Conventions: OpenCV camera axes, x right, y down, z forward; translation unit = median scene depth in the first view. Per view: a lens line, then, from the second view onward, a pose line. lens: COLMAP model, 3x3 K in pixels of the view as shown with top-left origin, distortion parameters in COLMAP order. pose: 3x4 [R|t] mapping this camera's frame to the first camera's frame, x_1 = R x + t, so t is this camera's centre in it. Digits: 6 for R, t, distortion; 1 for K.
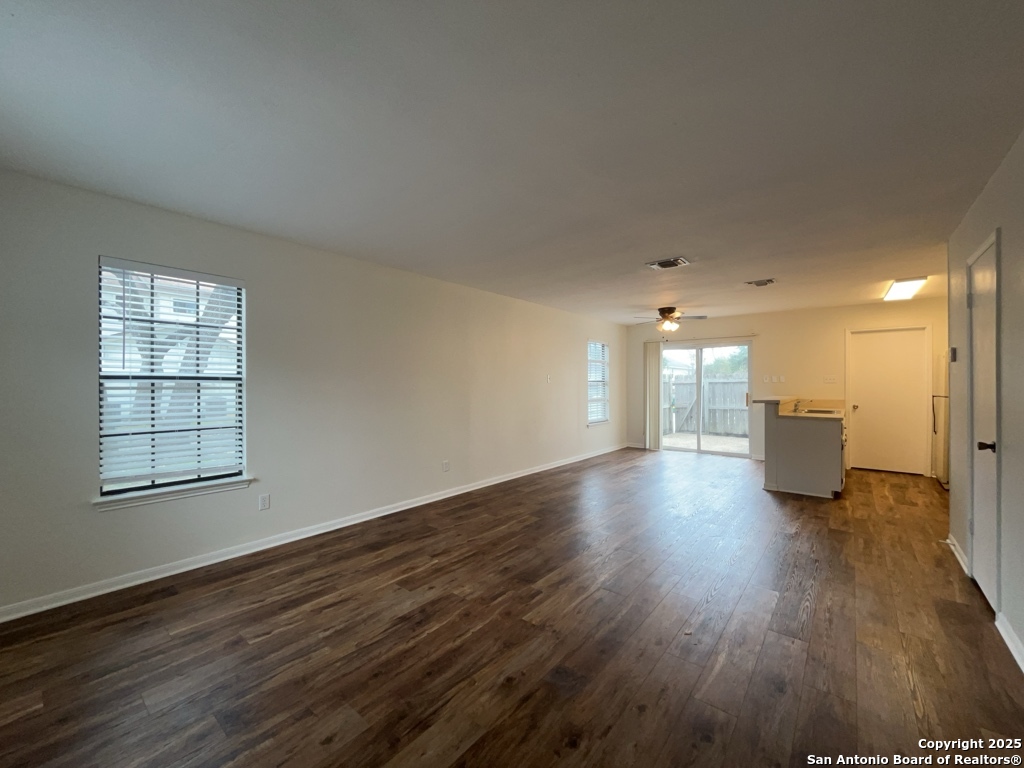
lens RADIAL K [[413.3, 0, 513.2], [0, 413.3, 380.5], [0, 0, 1]] dist [-0.001635, -0.000606]
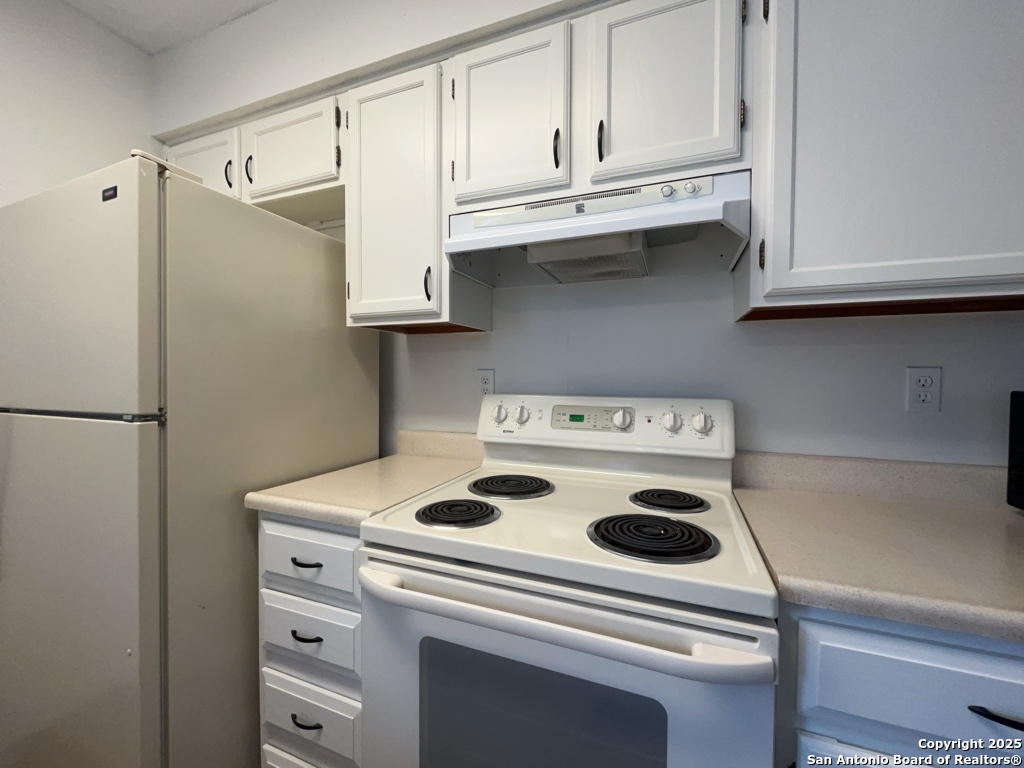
lens RADIAL K [[413.3, 0, 515.7], [0, 413.3, 384.3], [0, 0, 1]] dist [-0.001635, -0.000606]
pose [[-0.312280, -0.021611, 0.949744, 1.594793], [-0.011305, 0.999755, 0.019032, 0.039646], [-0.949923, -0.004793, -0.312447, 1.732690]]
